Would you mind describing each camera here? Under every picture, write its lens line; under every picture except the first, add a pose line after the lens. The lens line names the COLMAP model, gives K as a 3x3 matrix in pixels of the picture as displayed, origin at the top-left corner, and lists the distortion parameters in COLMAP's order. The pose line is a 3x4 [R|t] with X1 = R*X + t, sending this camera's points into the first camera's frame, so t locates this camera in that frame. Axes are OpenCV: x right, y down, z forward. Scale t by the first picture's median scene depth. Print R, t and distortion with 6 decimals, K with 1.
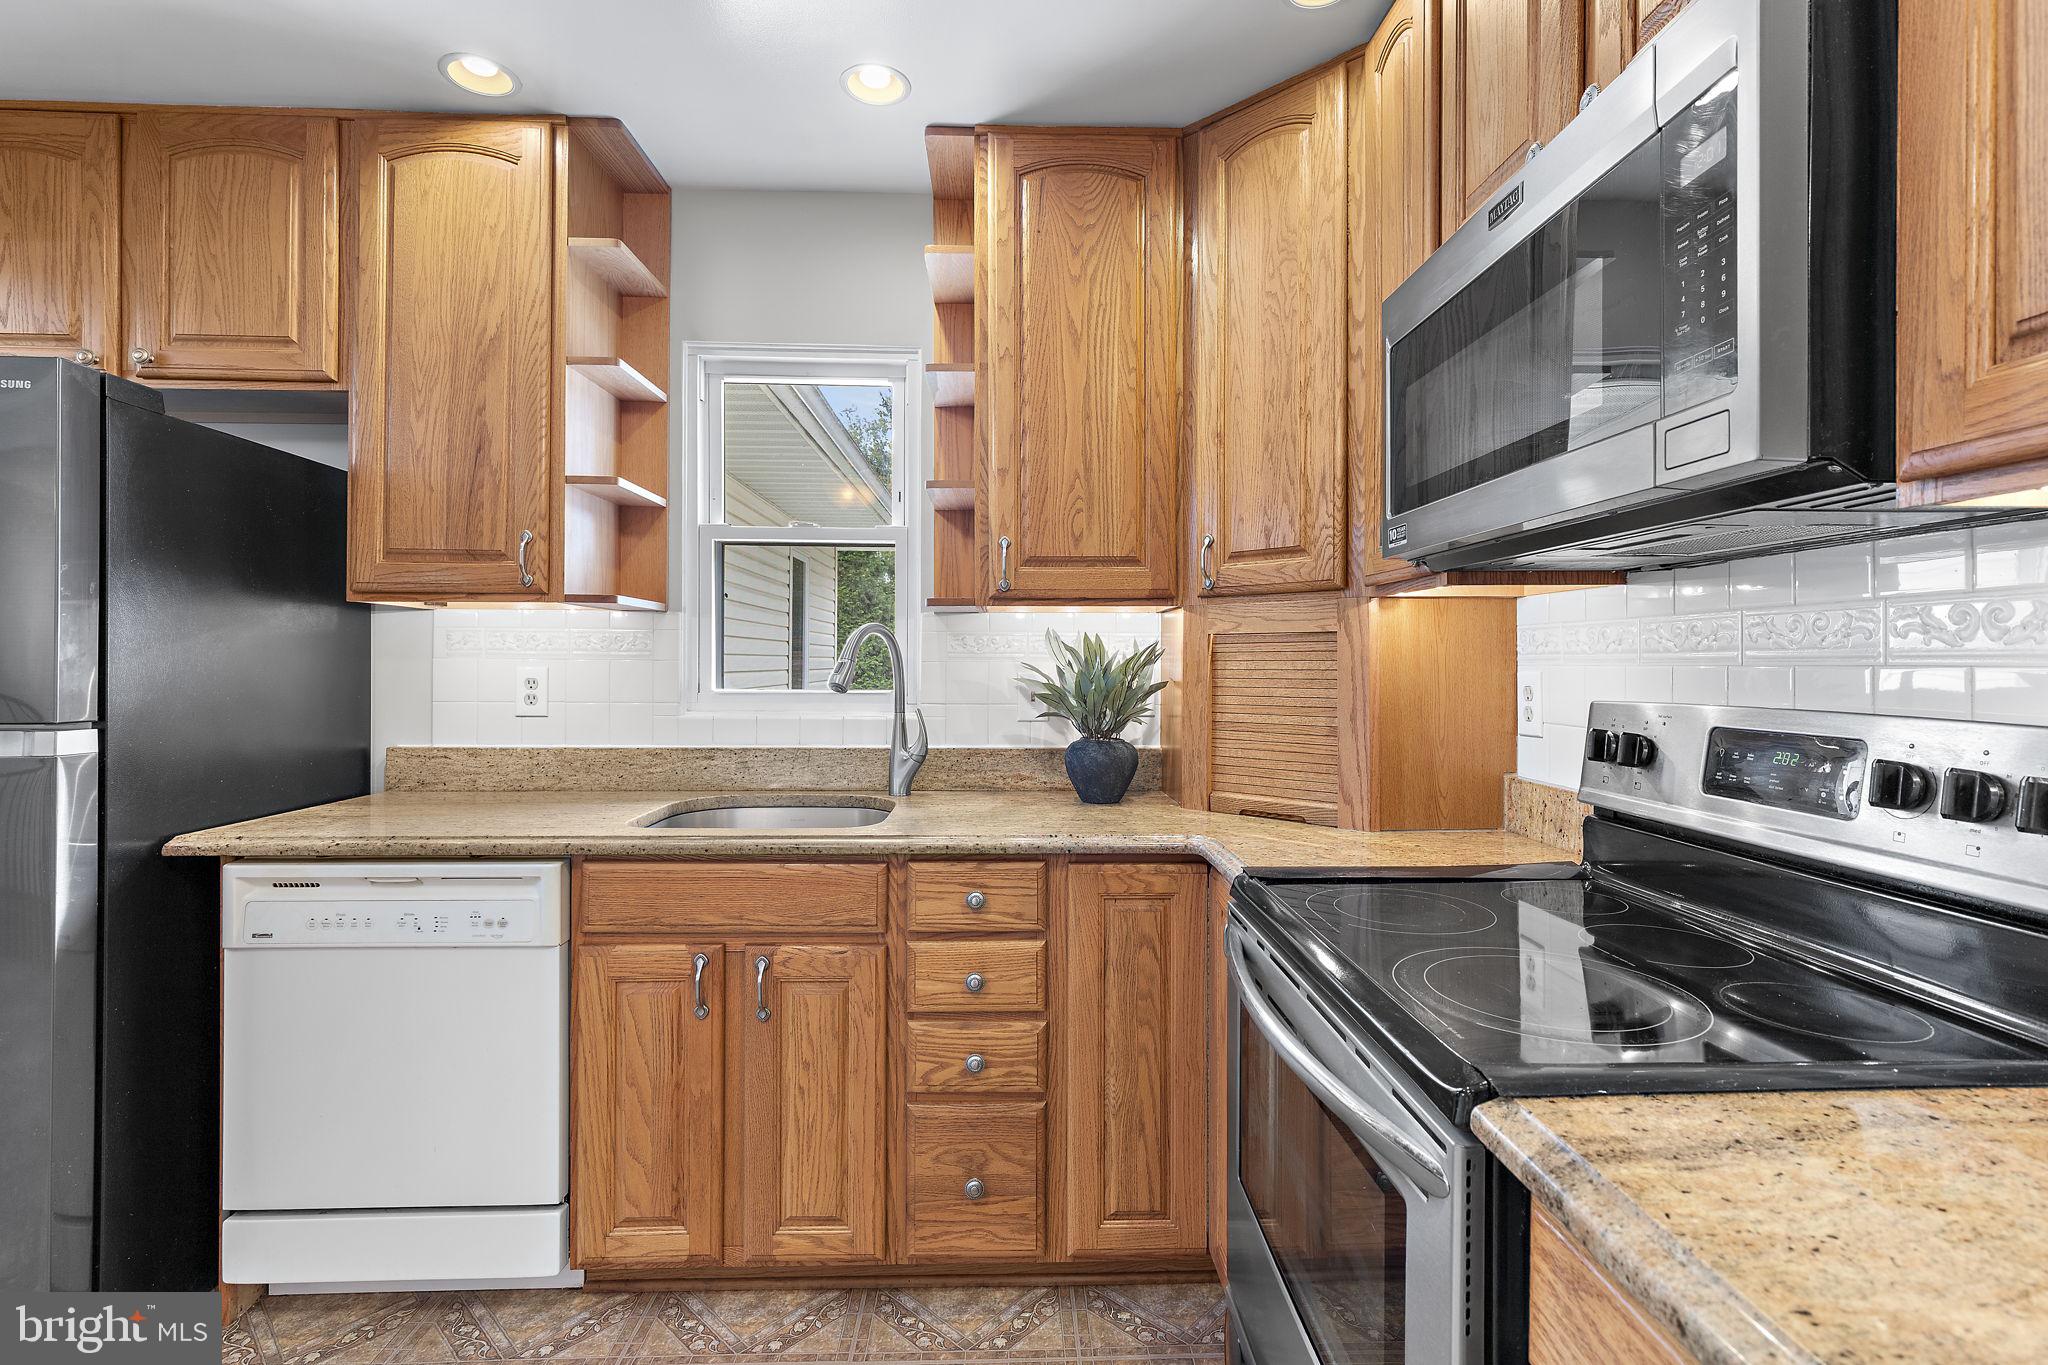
lens RADIAL K [[940.8, 0, 1029.3], [0, 940.8, 656.7], [0, 0, 1]] dist [0.002858, 0.000375]
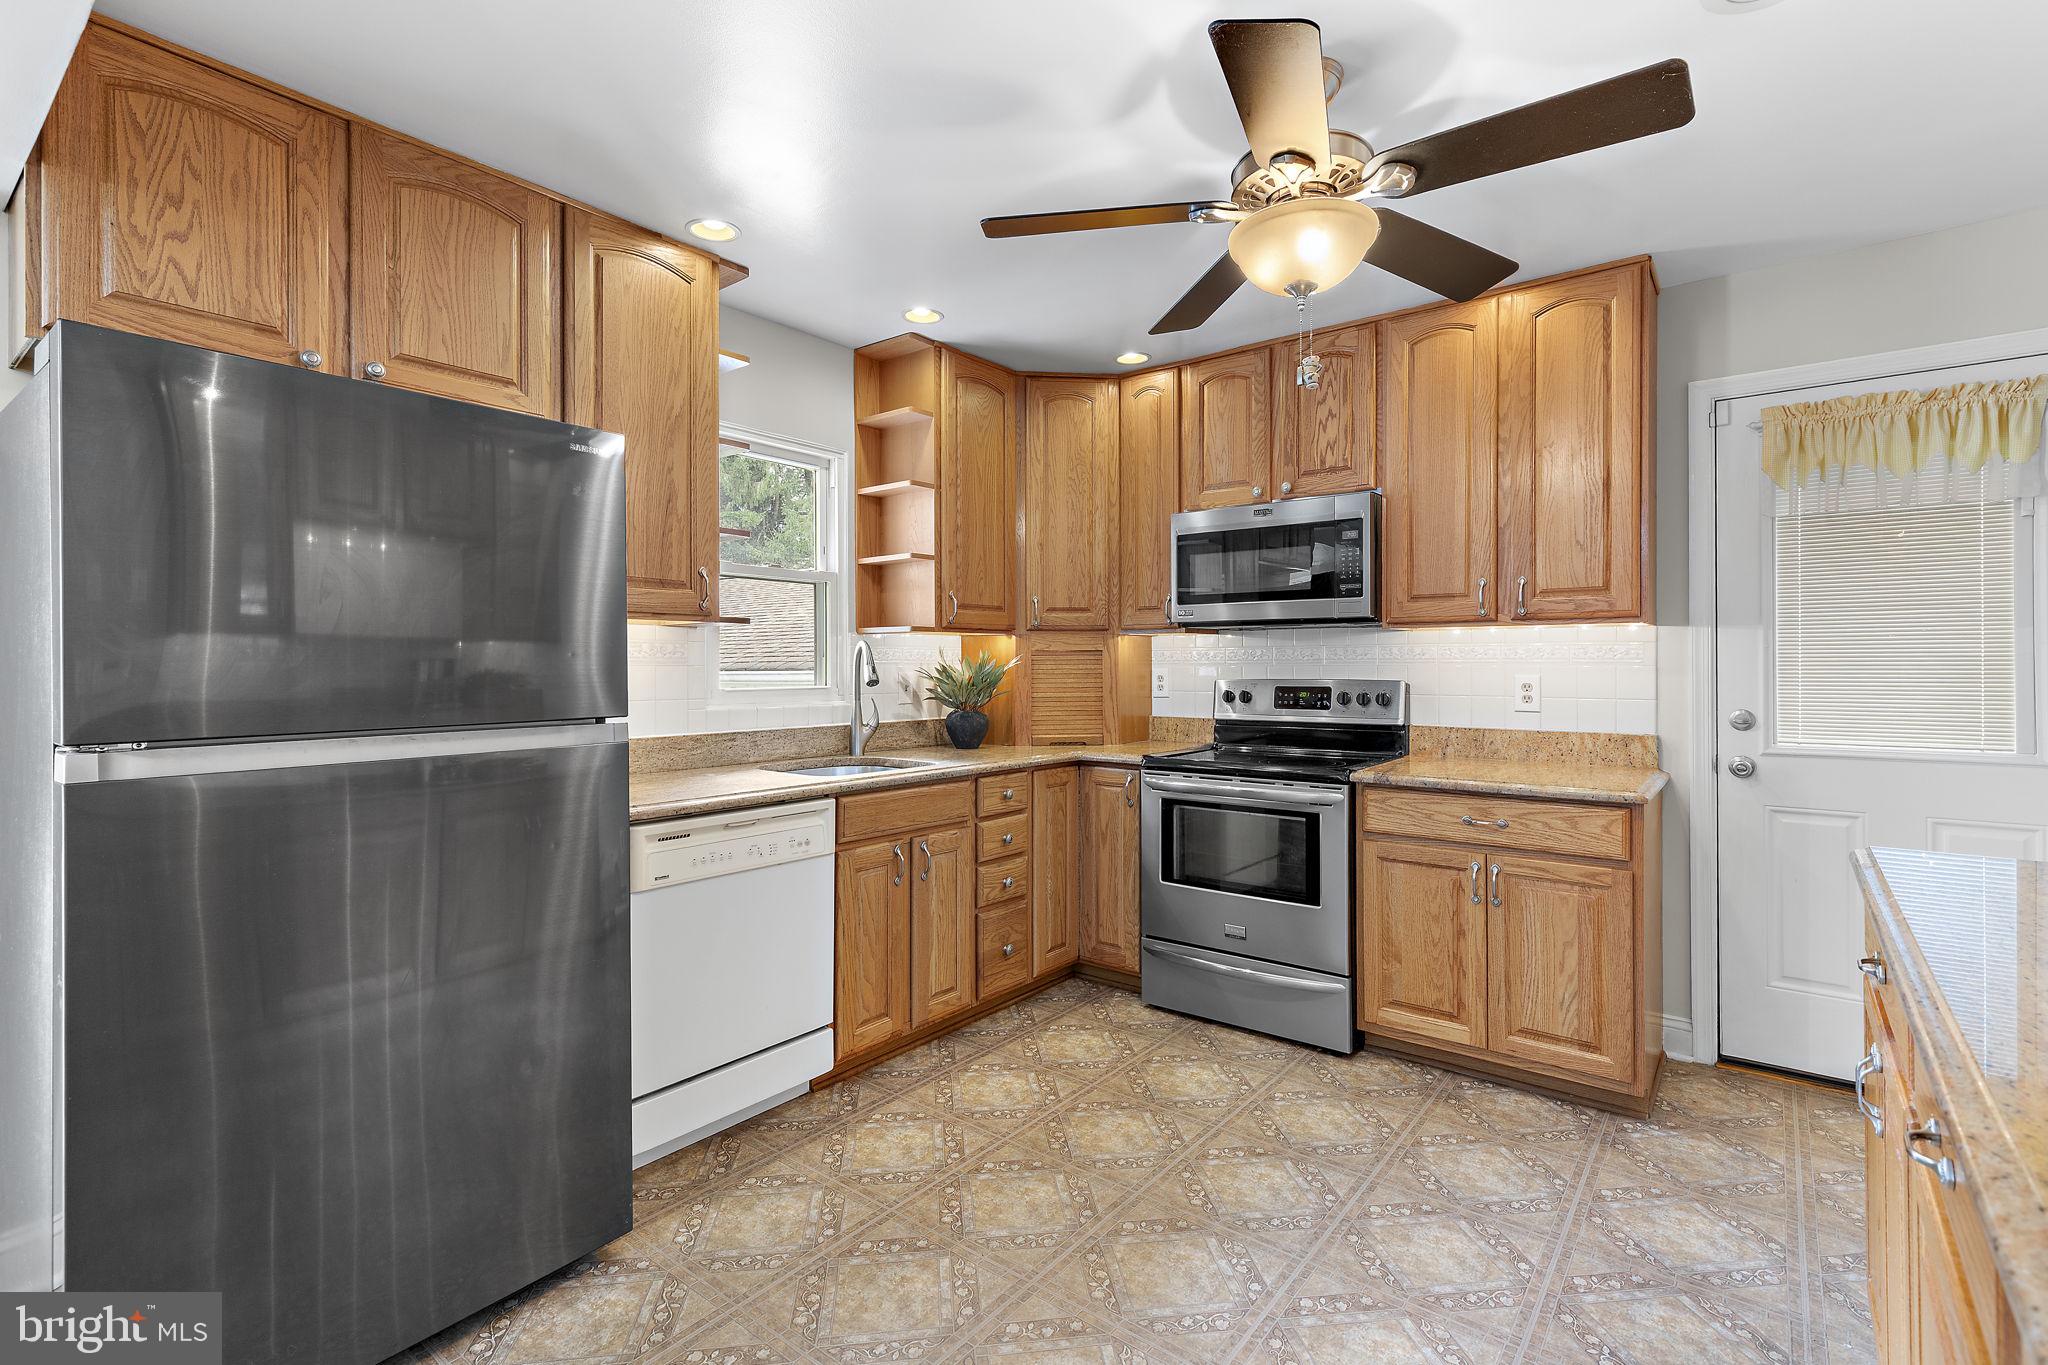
lens RADIAL K [[940.8, 0, 1029.3], [0, 940.8, 656.7], [0, 0, 1]] dist [0.002858, 0.000375]
pose [[0.645712, 0.002786, 0.763576, -1.362641], [-0.000098, 0.999994, -0.003566, -0.005292], [-0.763581, 0.002228, 0.645708, -0.213427]]
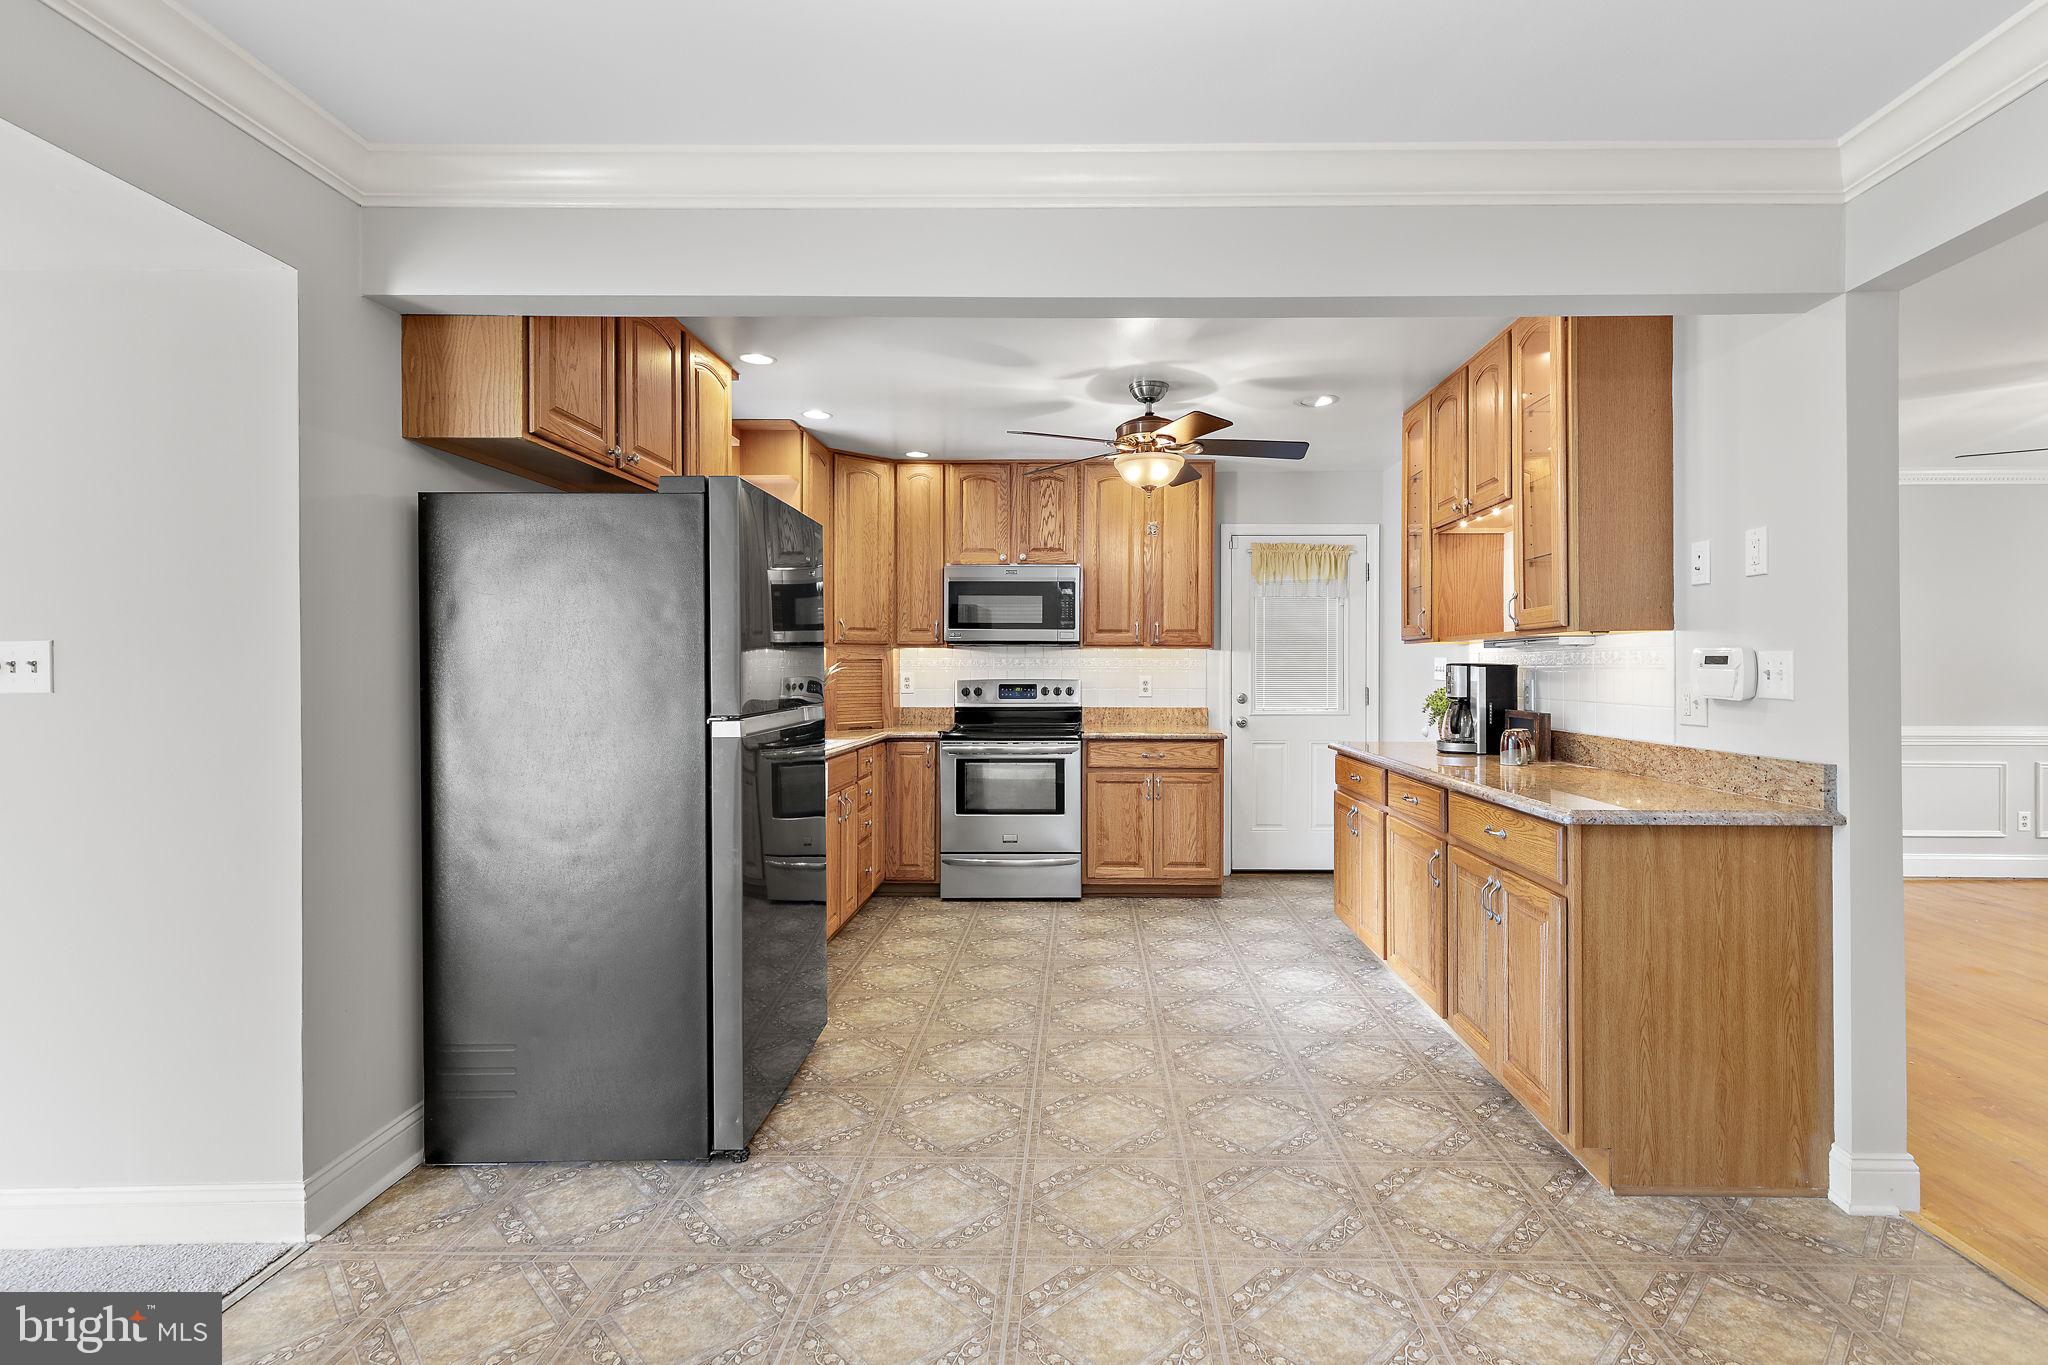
lens RADIAL K [[918.6, 0, 1067.5], [0, 918.6, 670.2], [0, 0, 1]] dist [0.001123, -0.000025]
pose [[0.050527, -0.004808, 0.998711, -2.430405], [-0.005256, 0.999973, 0.005080, -0.010726], [-0.998709, -0.005506, 0.050501, 0.302843]]
